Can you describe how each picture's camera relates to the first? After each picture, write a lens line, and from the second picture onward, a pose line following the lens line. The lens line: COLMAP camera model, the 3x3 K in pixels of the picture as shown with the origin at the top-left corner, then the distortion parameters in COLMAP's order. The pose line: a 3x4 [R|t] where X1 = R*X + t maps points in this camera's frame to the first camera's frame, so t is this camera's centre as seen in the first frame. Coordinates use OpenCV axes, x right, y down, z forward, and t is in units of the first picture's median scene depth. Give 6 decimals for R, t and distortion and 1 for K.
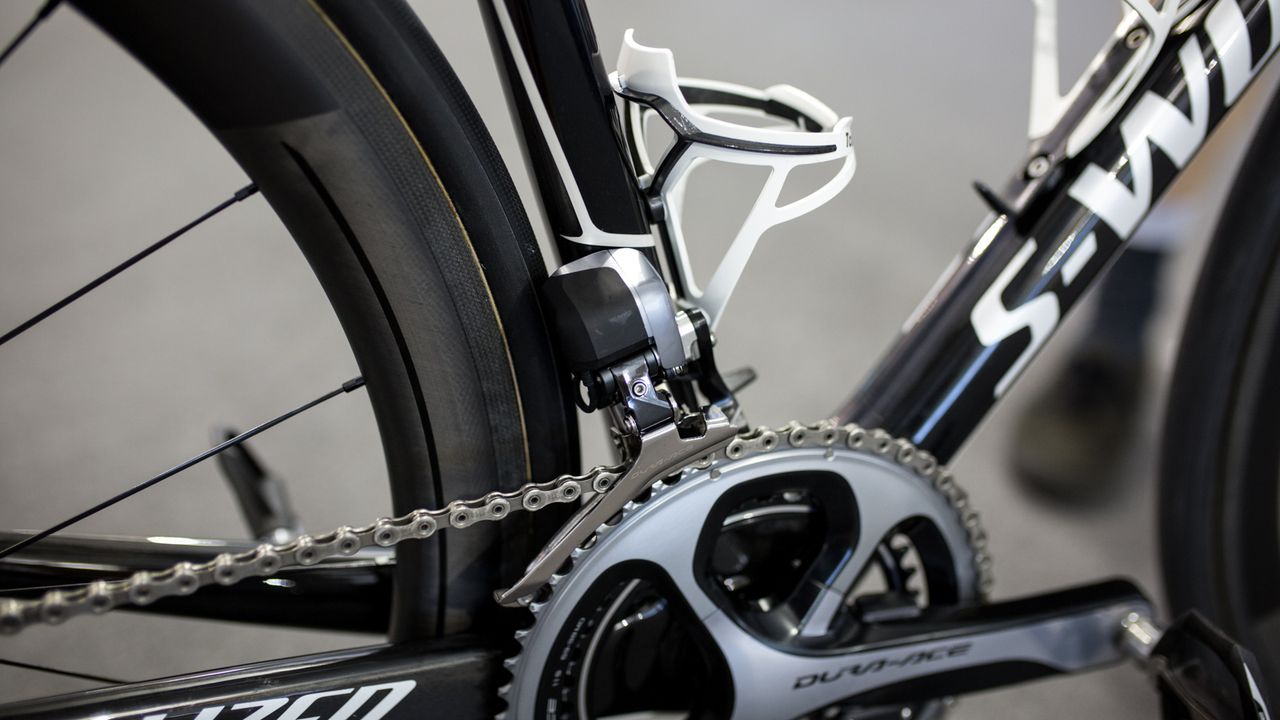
lens RADIAL K [[1290.1, 0, 640.0], [0, 1290.1, 360.0], [0, 0, 1]] dist [-0.081466, 0.100867]
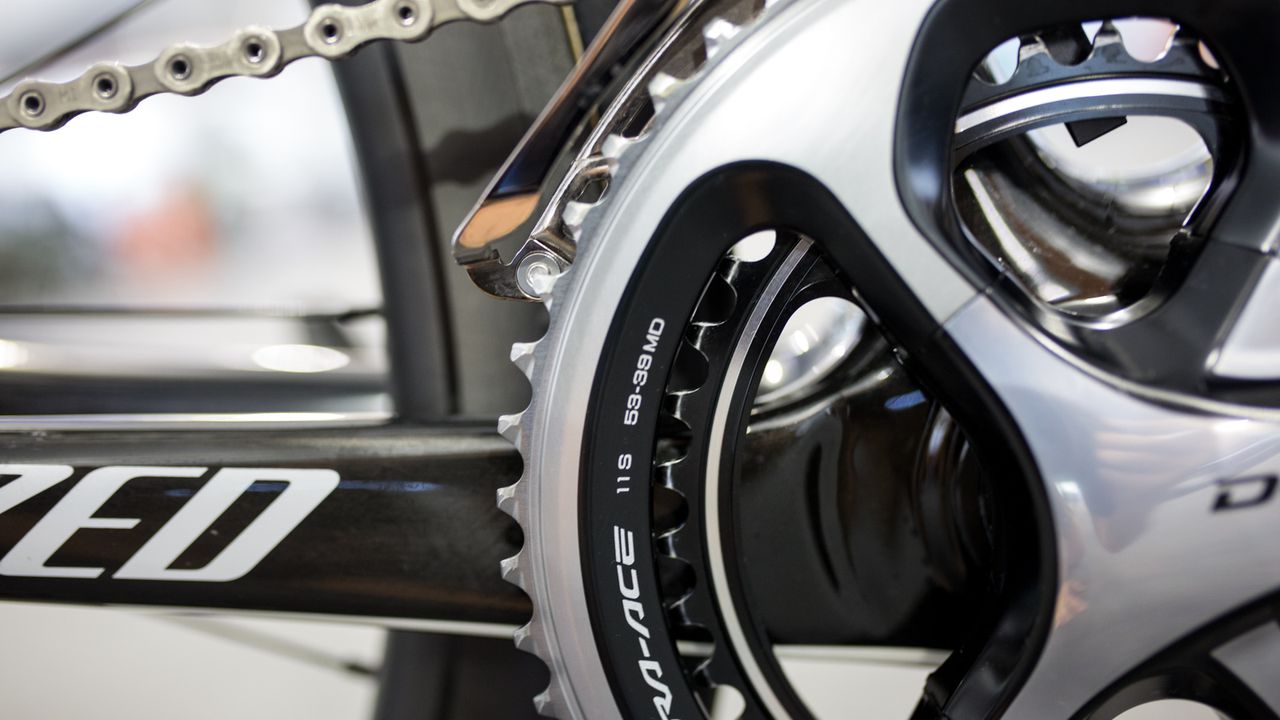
lens RADIAL K [[1290.1, 0, 640.0], [0, 1290.1, 360.0], [0, 0, 1]] dist [-0.081466, 0.100867]
pose [[0.898906, -0.118888, -0.421704, 0.139088], [0.000585, 0.962807, -0.270191, 0.335627], [0.438142, 0.242629, 0.865542, 0.602822]]
